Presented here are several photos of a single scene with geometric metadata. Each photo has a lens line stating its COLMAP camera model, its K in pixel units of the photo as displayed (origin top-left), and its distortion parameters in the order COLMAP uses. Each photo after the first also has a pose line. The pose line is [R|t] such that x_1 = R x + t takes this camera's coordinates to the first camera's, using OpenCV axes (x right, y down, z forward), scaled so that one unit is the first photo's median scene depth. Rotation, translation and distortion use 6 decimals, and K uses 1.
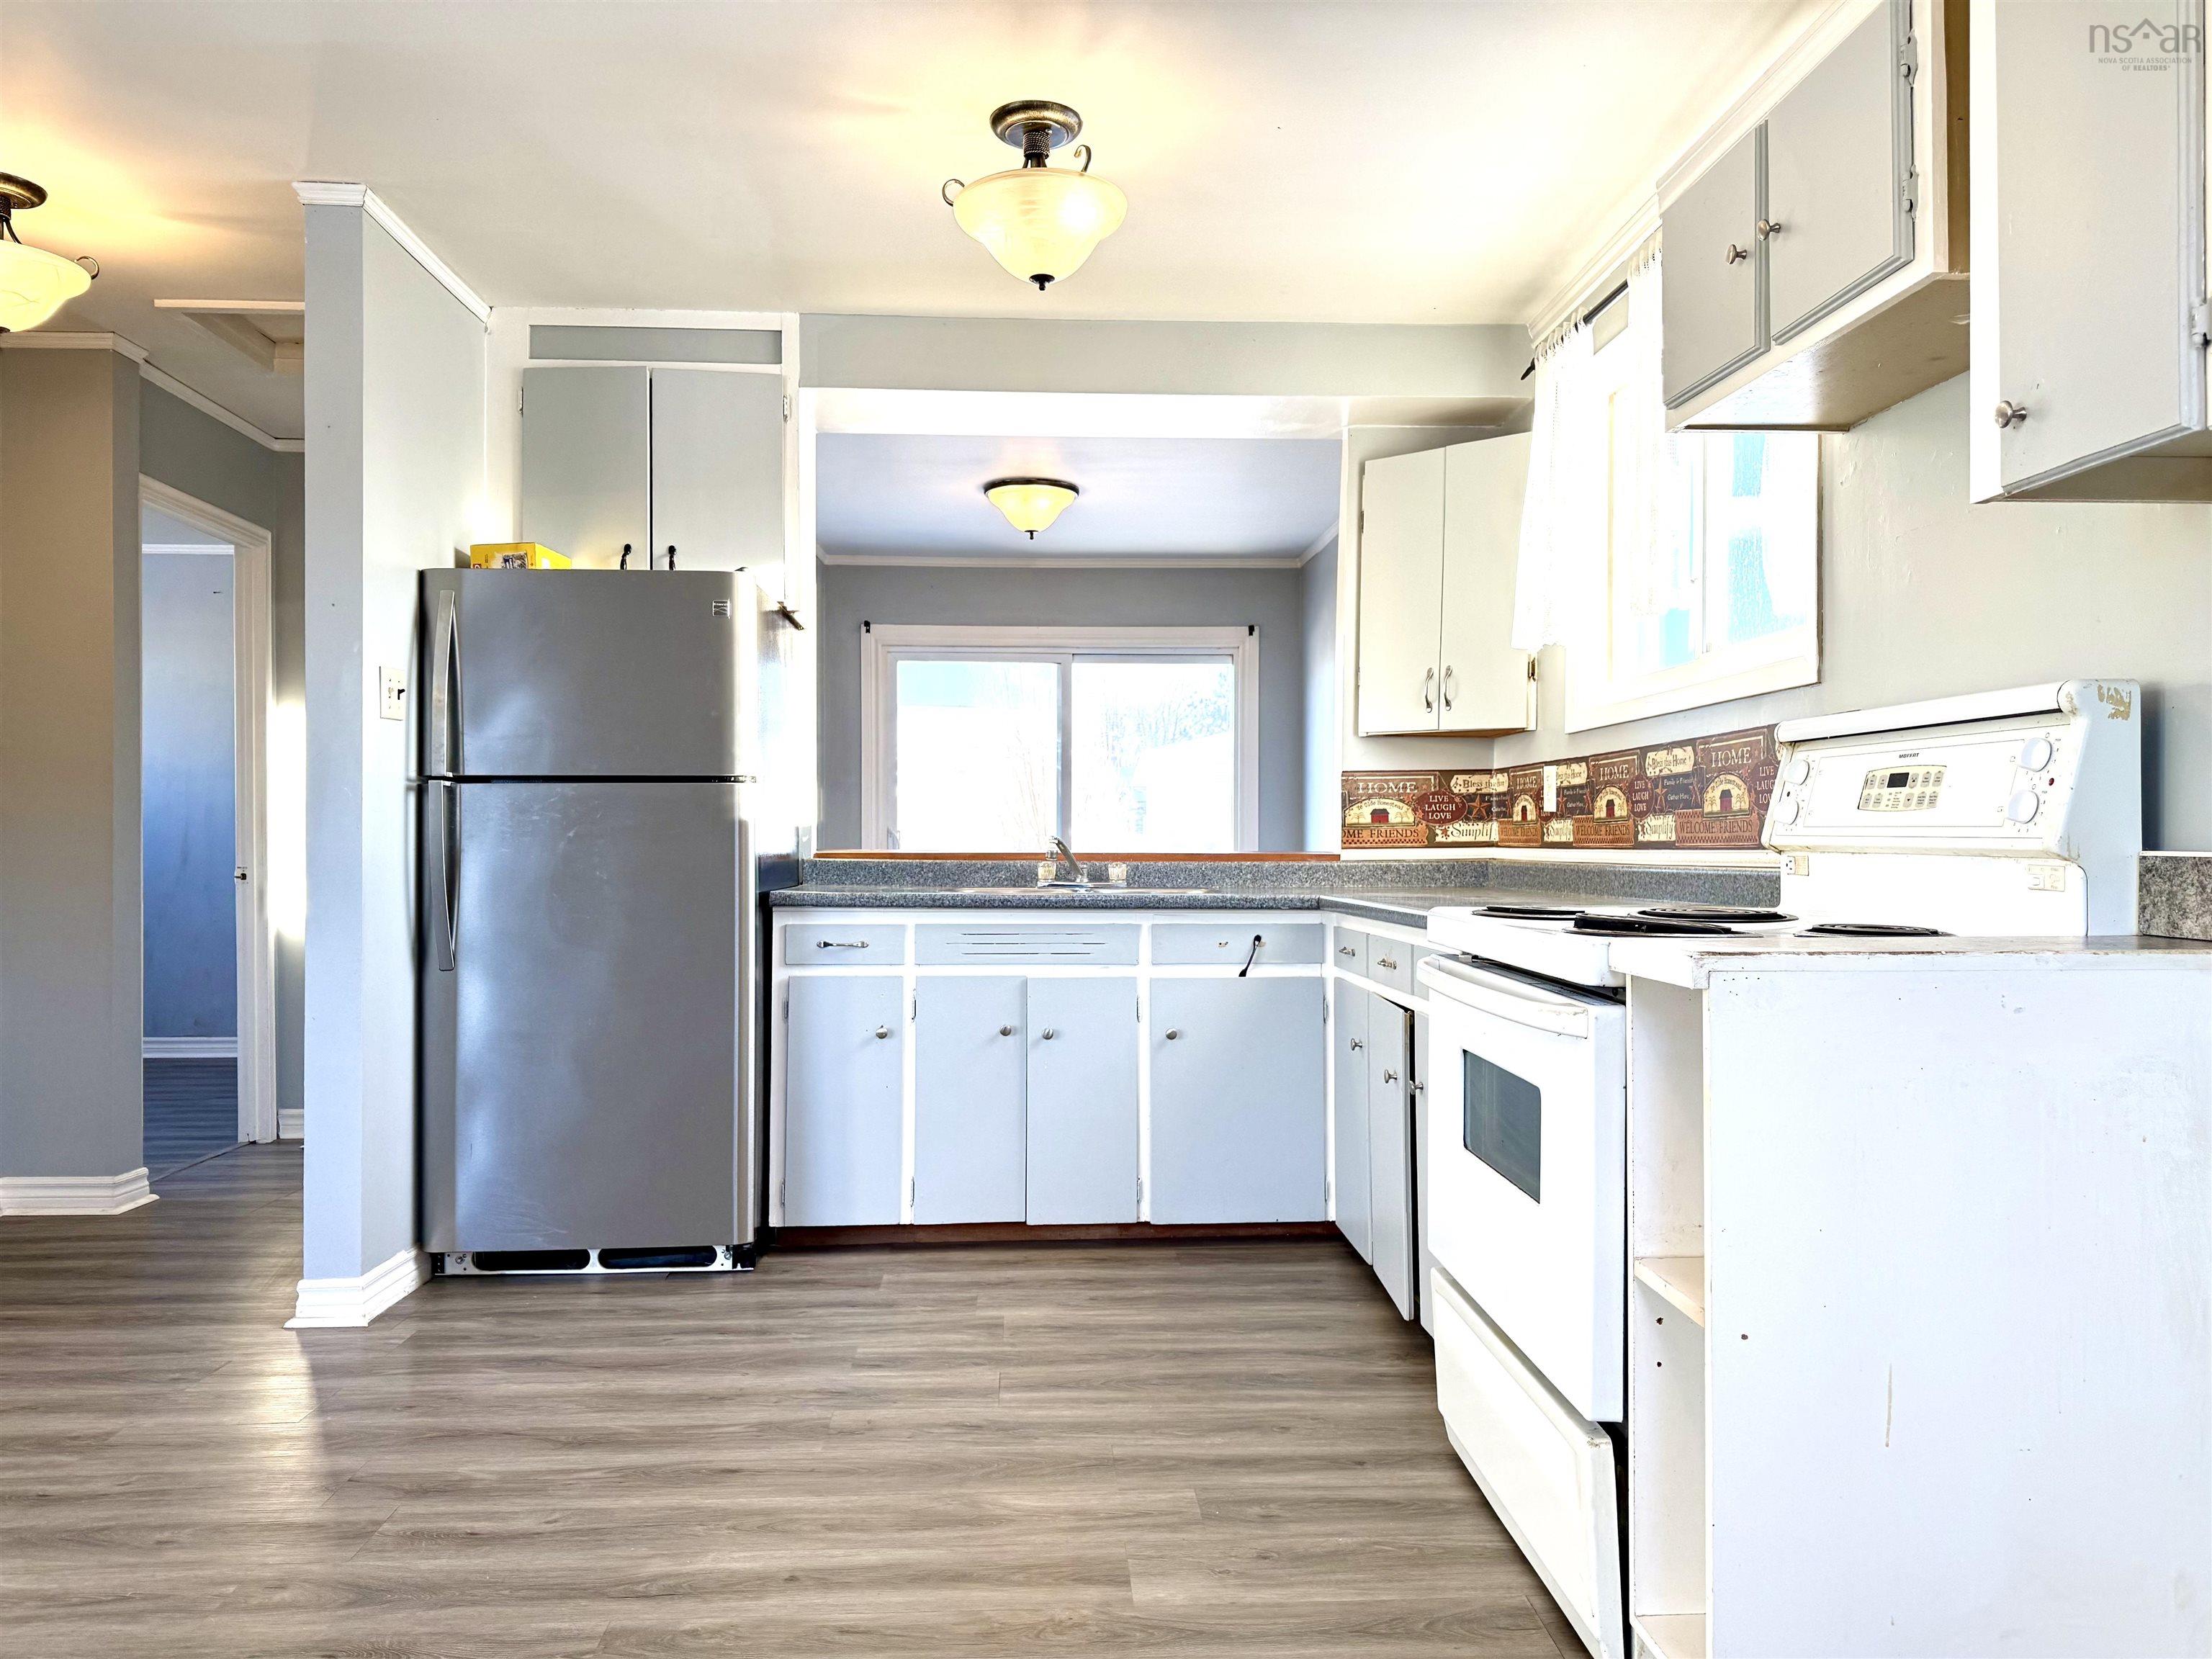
lens RADIAL K [[1567.0, 0, 1096.8], [0, 1567.0, 829.0], [0, 0, 1]] dist [0.042132, -0.046417]
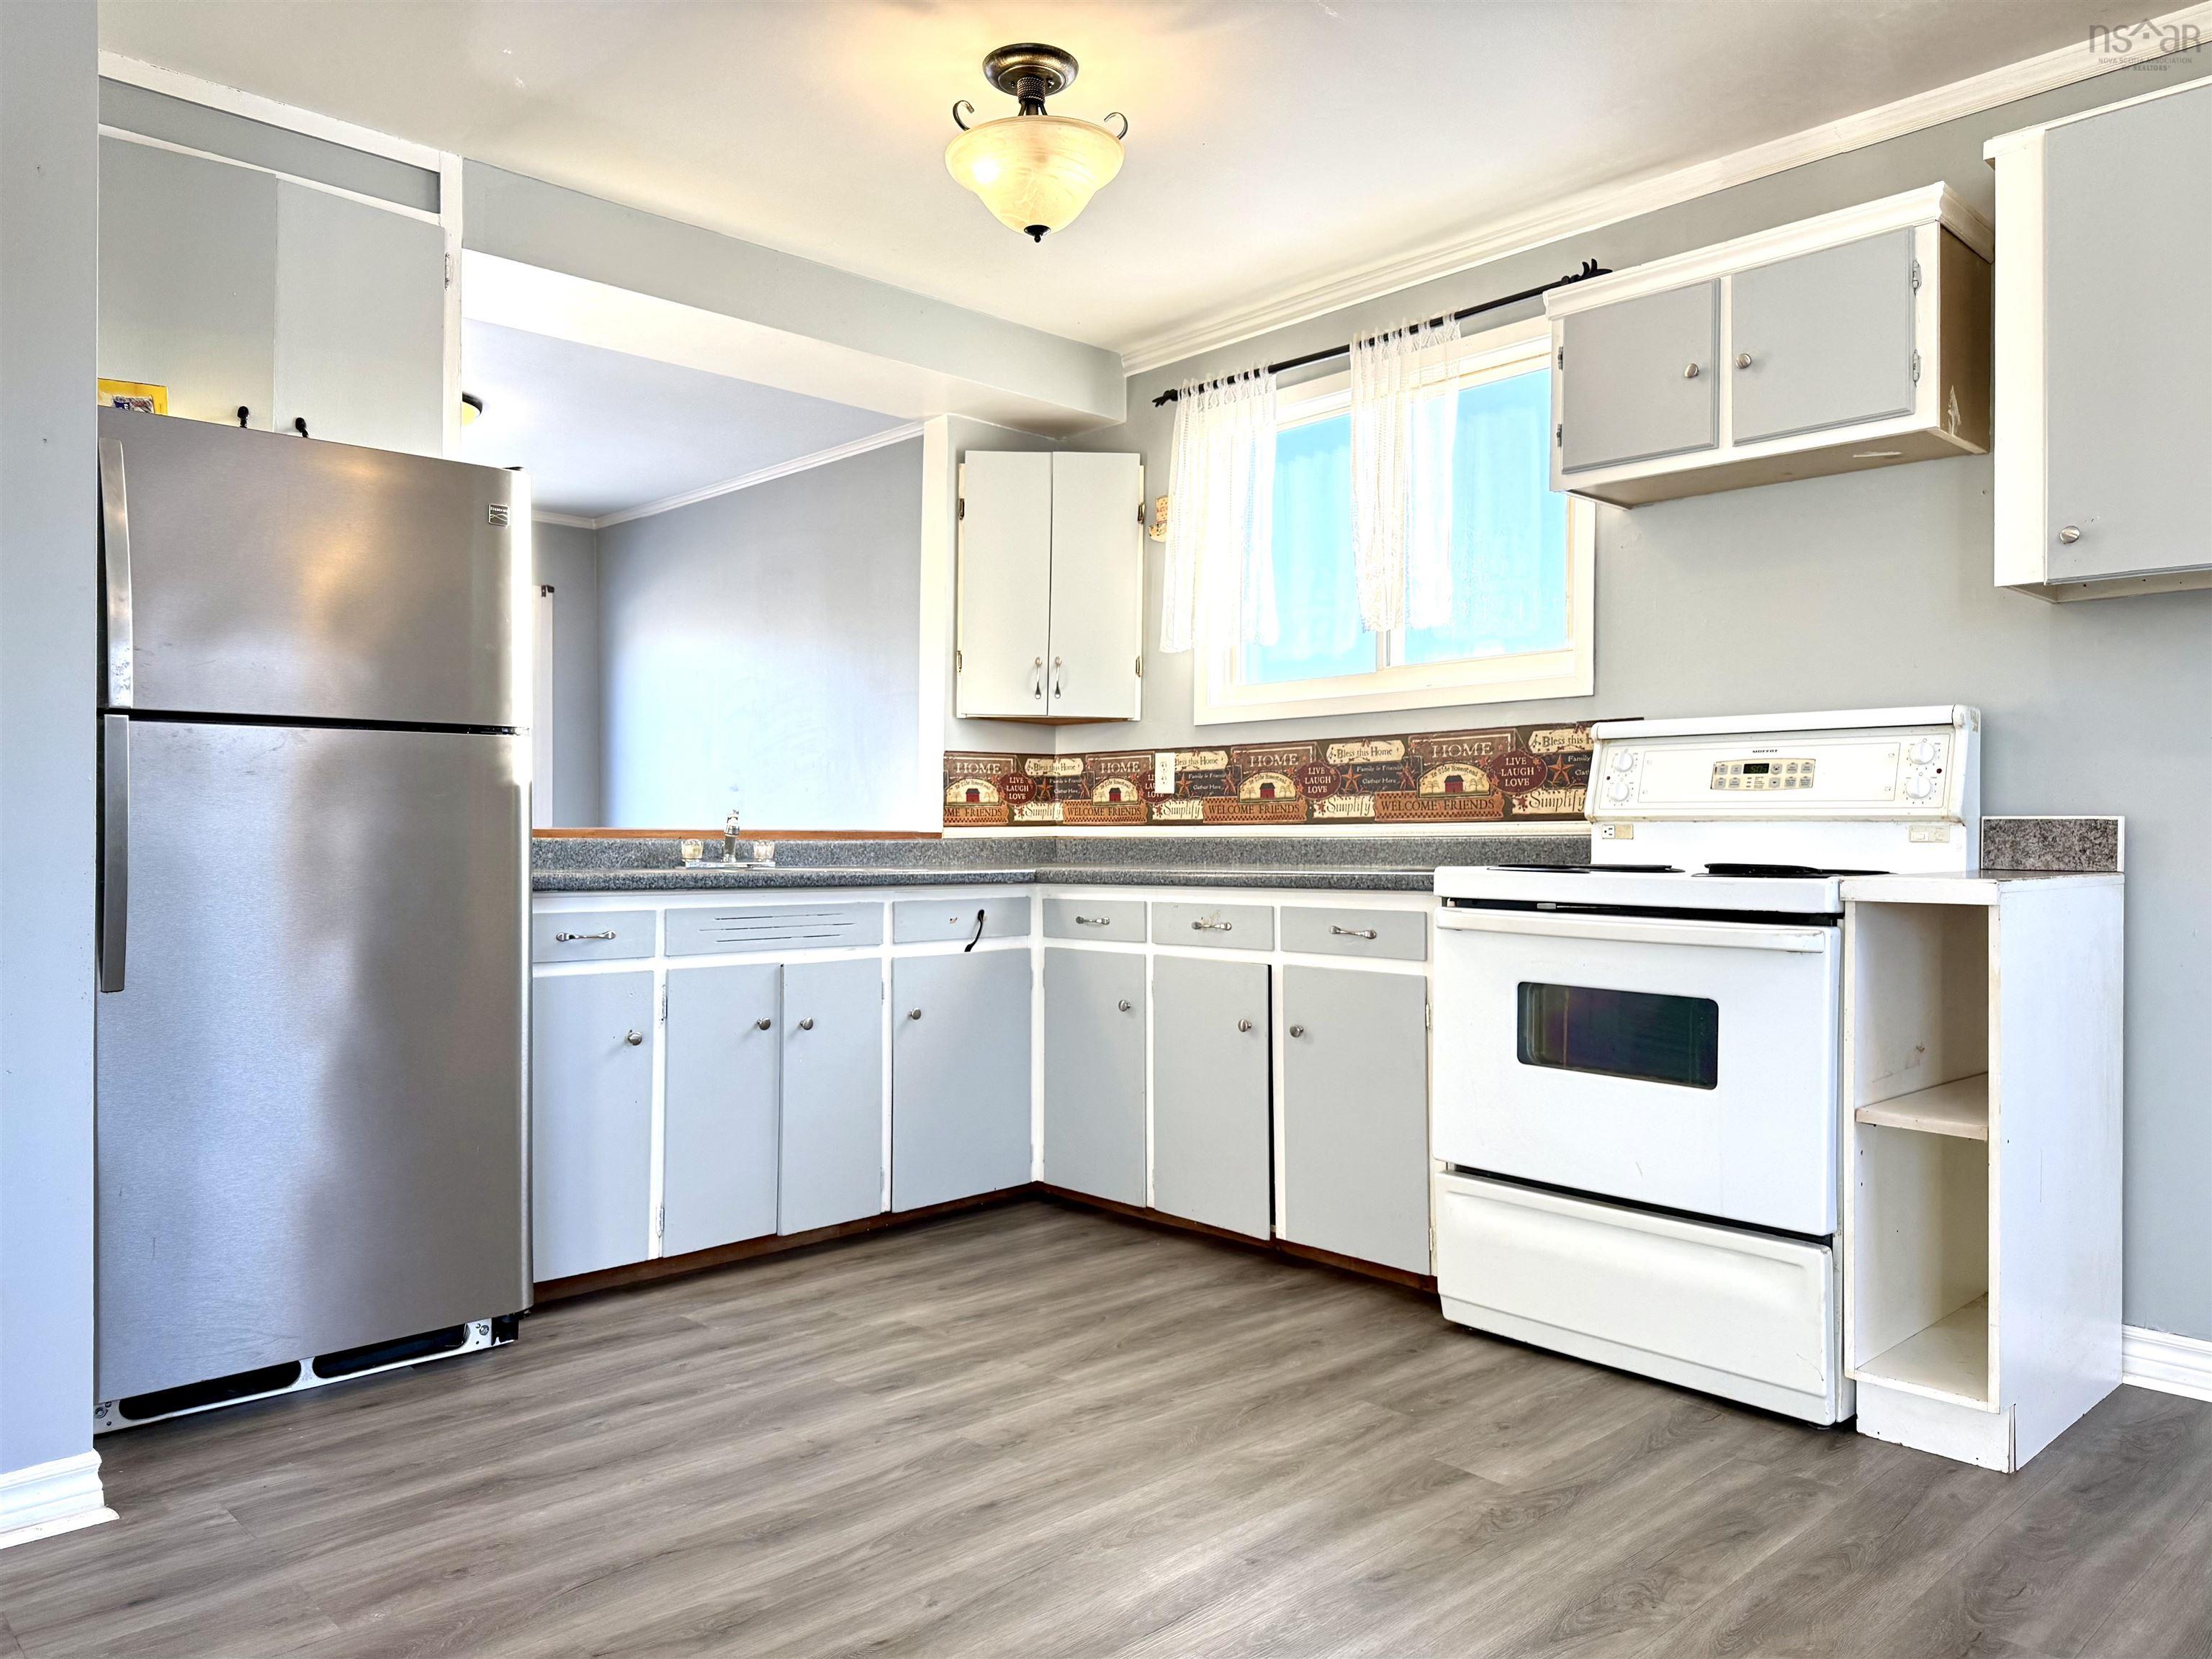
lens RADIAL K [[1567.0, 0, 1120.5], [0, 1567.0, 827.1], [0, 0, 1]] dist [0.042132, -0.046417]
pose [[0.758345, 0.004373, 0.651838, -0.528469], [-0.005310, 0.999986, -0.000531, 0.015744], [-0.651832, -0.003059, 0.758358, 0.191611]]
